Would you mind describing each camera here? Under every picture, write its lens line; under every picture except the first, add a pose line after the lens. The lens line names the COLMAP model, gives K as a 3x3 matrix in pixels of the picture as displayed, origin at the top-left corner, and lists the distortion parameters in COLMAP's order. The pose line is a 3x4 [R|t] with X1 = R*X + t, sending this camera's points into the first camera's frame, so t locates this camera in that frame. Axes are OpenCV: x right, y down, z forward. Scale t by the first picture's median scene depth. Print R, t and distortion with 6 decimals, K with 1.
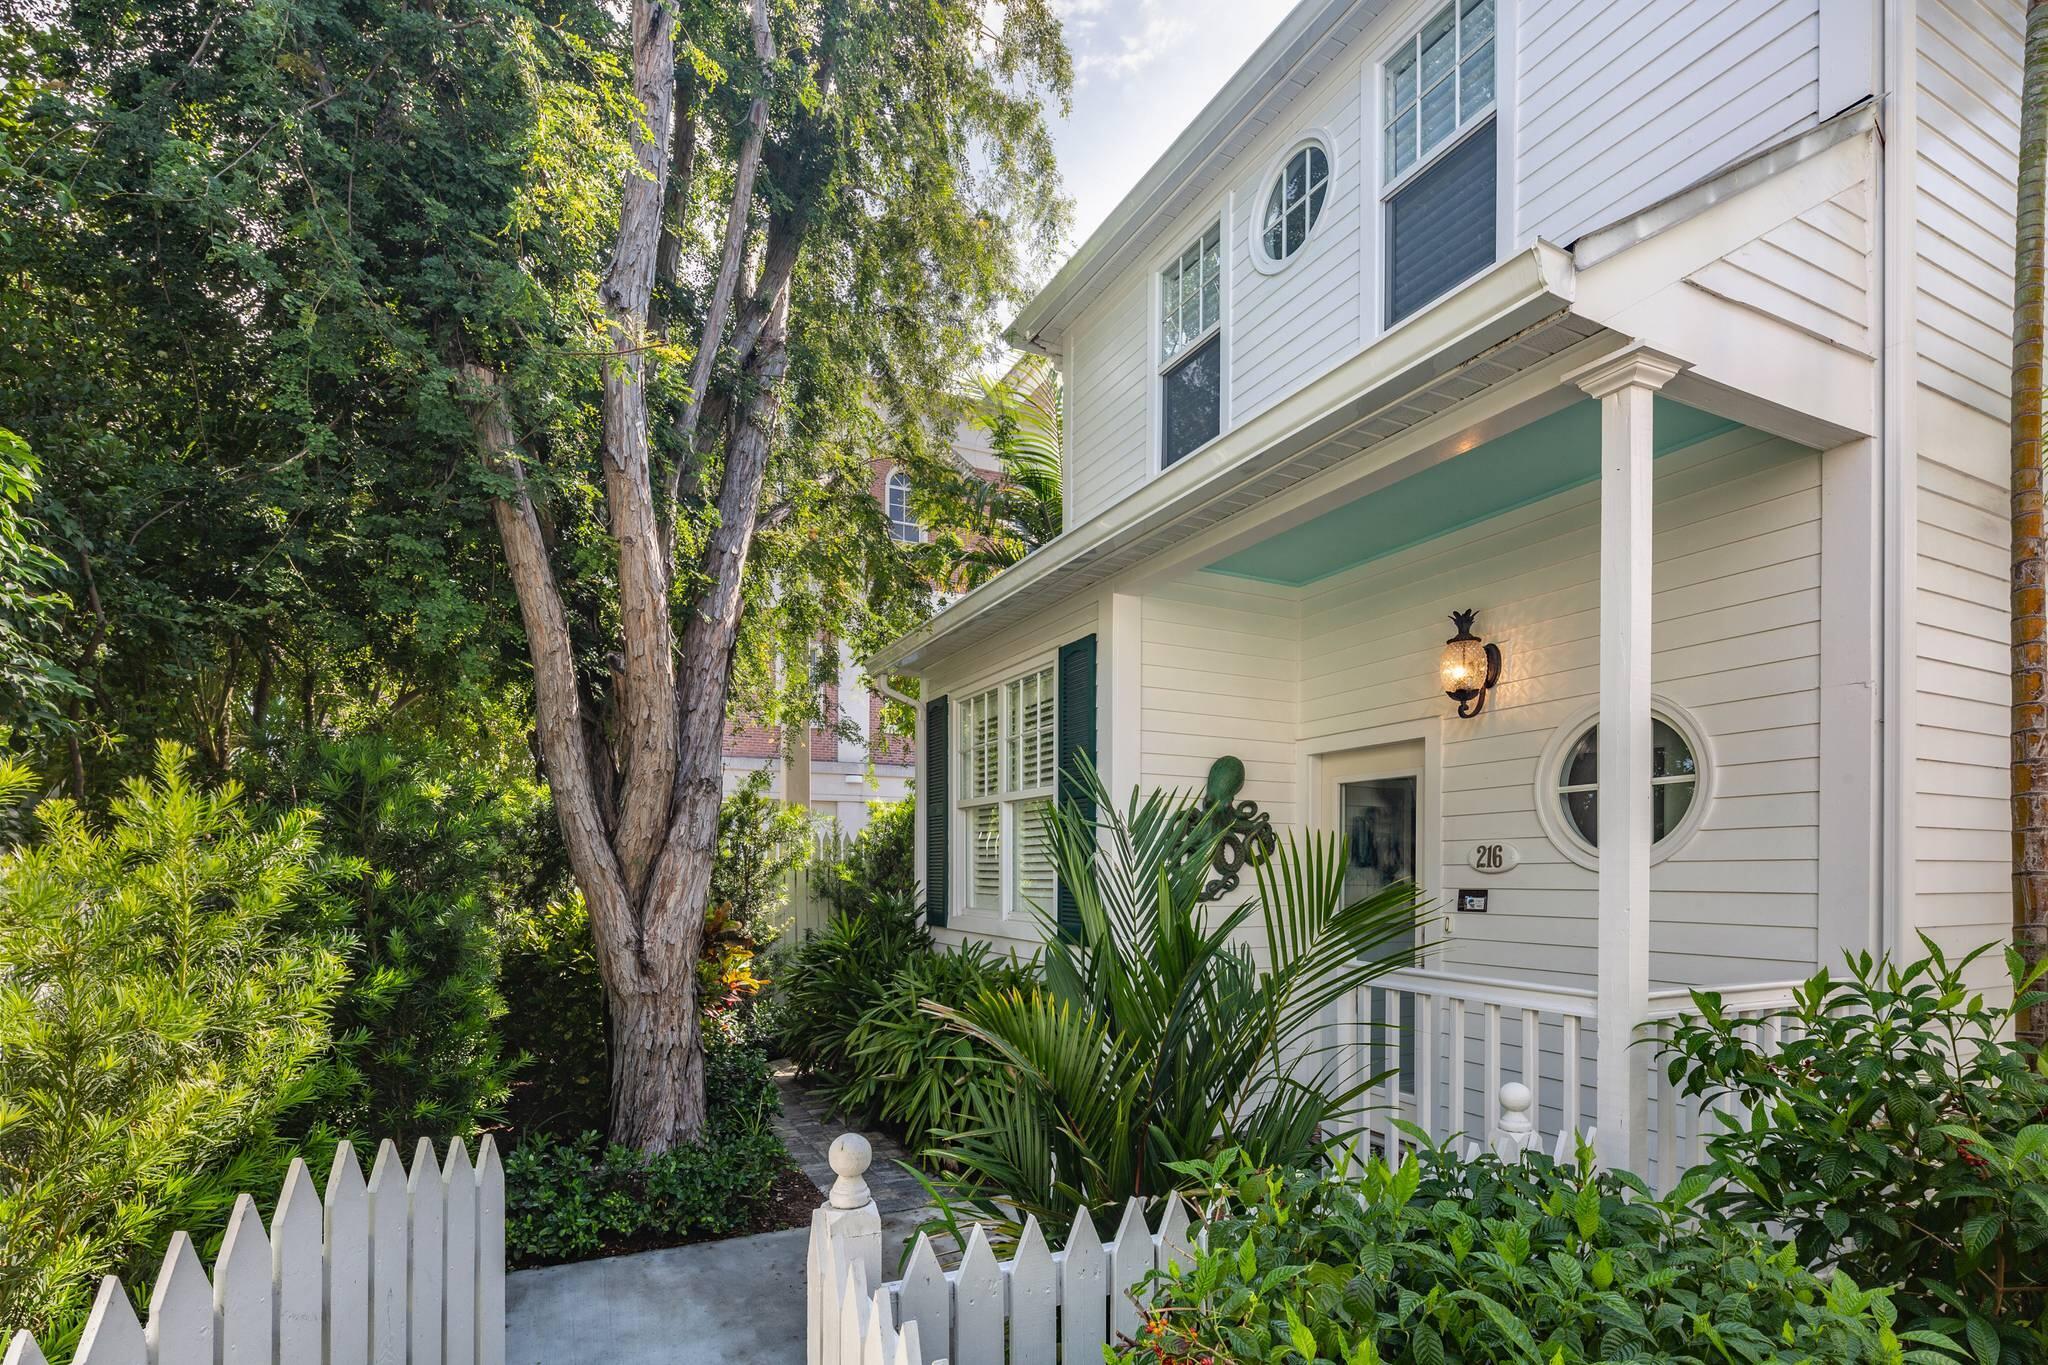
lens RADIAL K [[1014.6, 0, 1022.1], [0, 1014.6, 869.3], [0, 0, 1]] dist [0.004353, 0.000398]
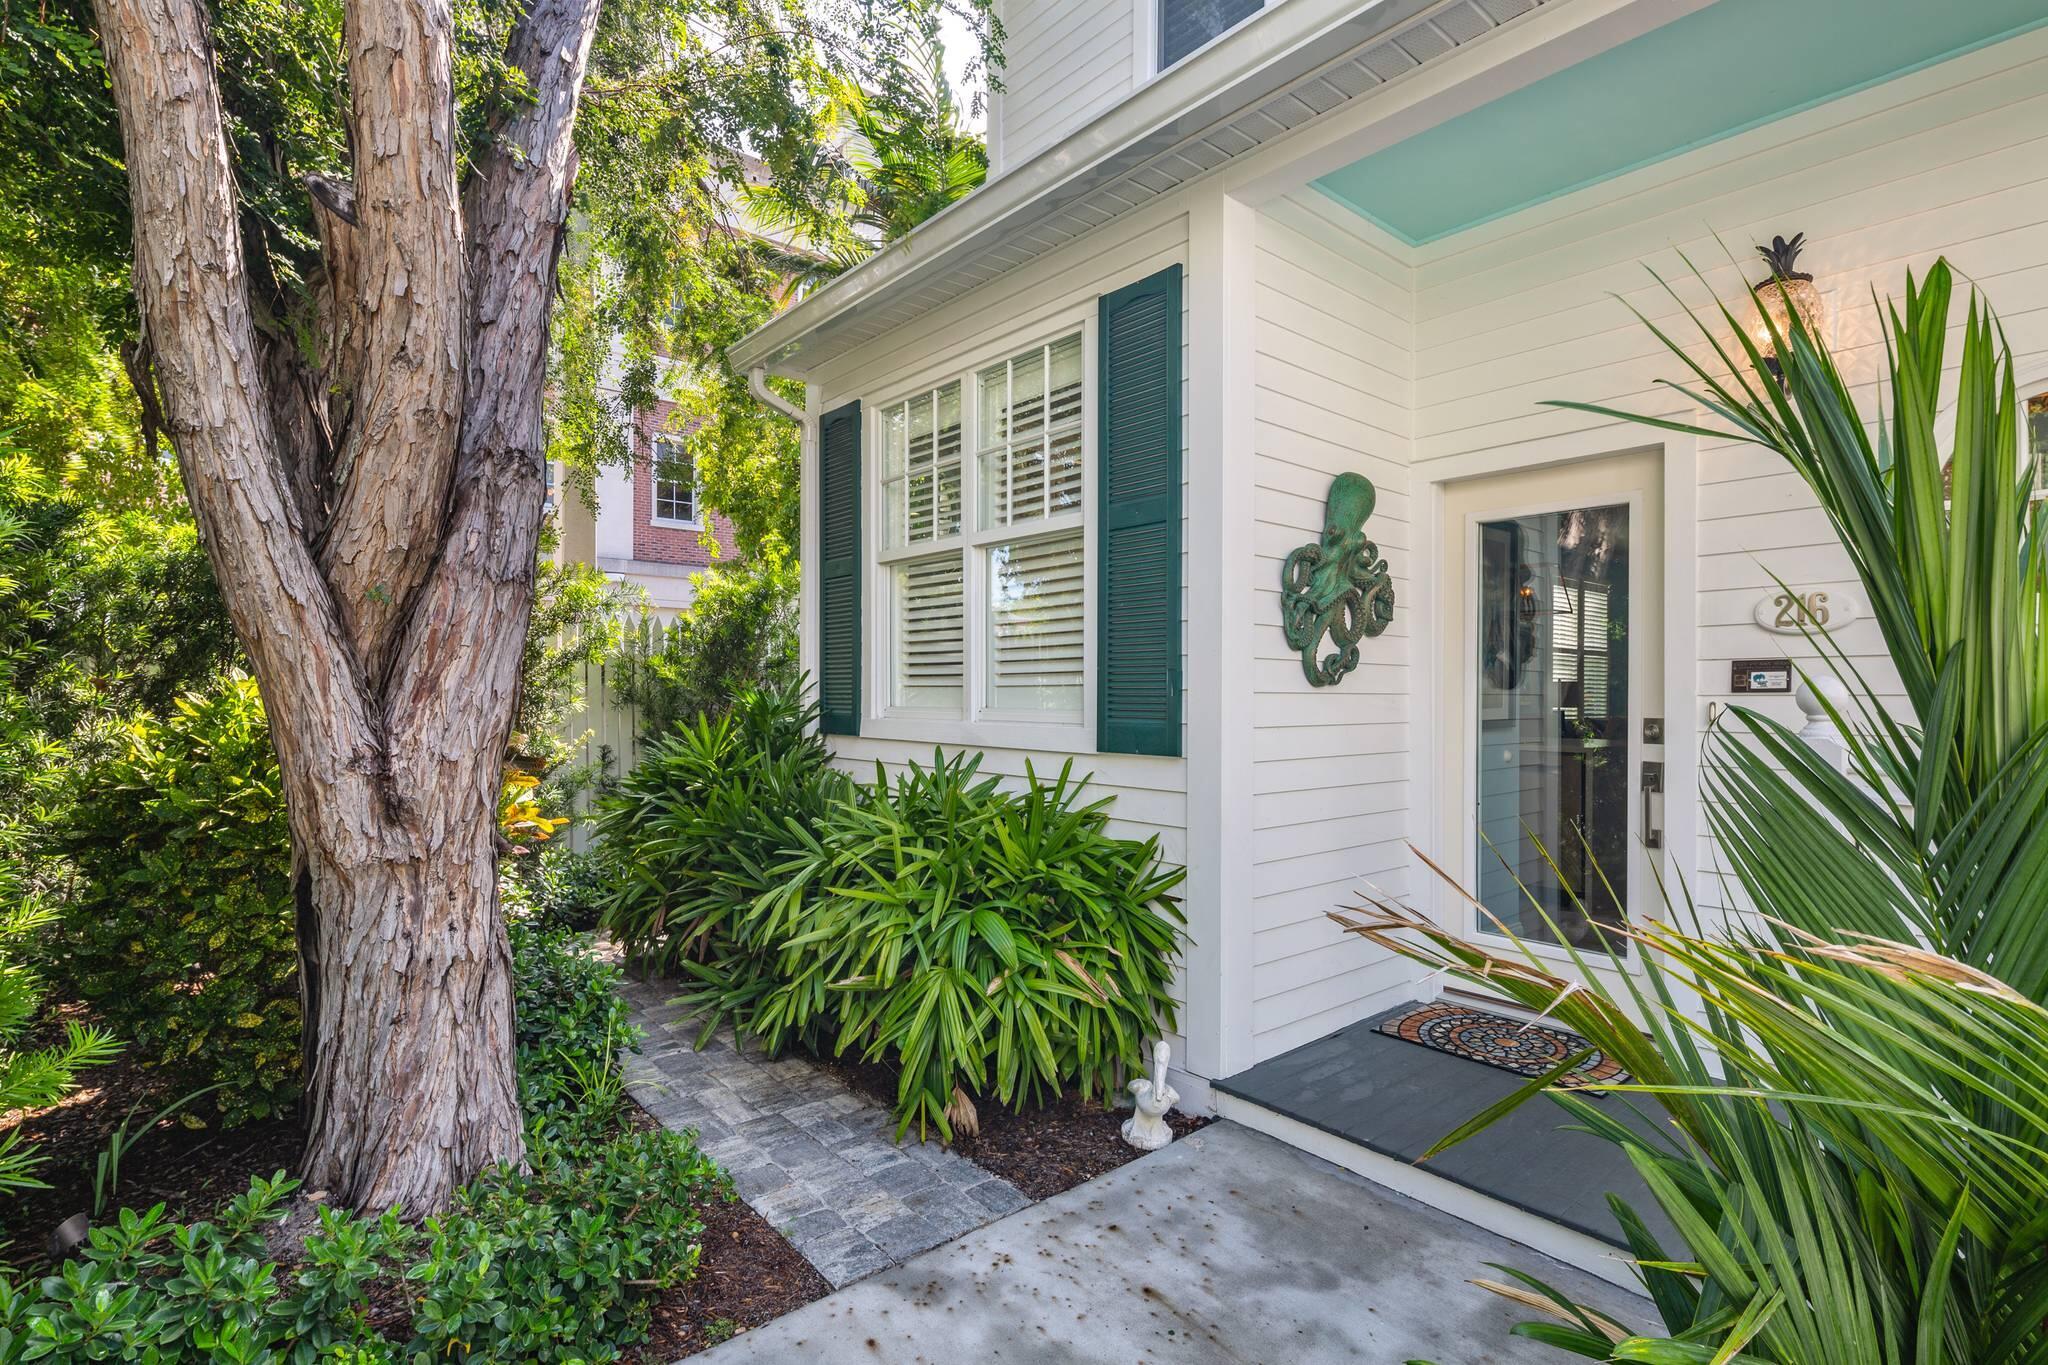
lens RADIAL K [[1005.8, 0, 1023.0], [0, 1005.8, 690.6], [0, 0, 1]] dist [0.000144, -0.001605]
pose [[0.969709, 0.000225, 0.244265, -0.176465], [0.000087, 0.999999, -0.001269, 0.036091], [-0.244265, 0.001252, 0.969708, 0.408423]]
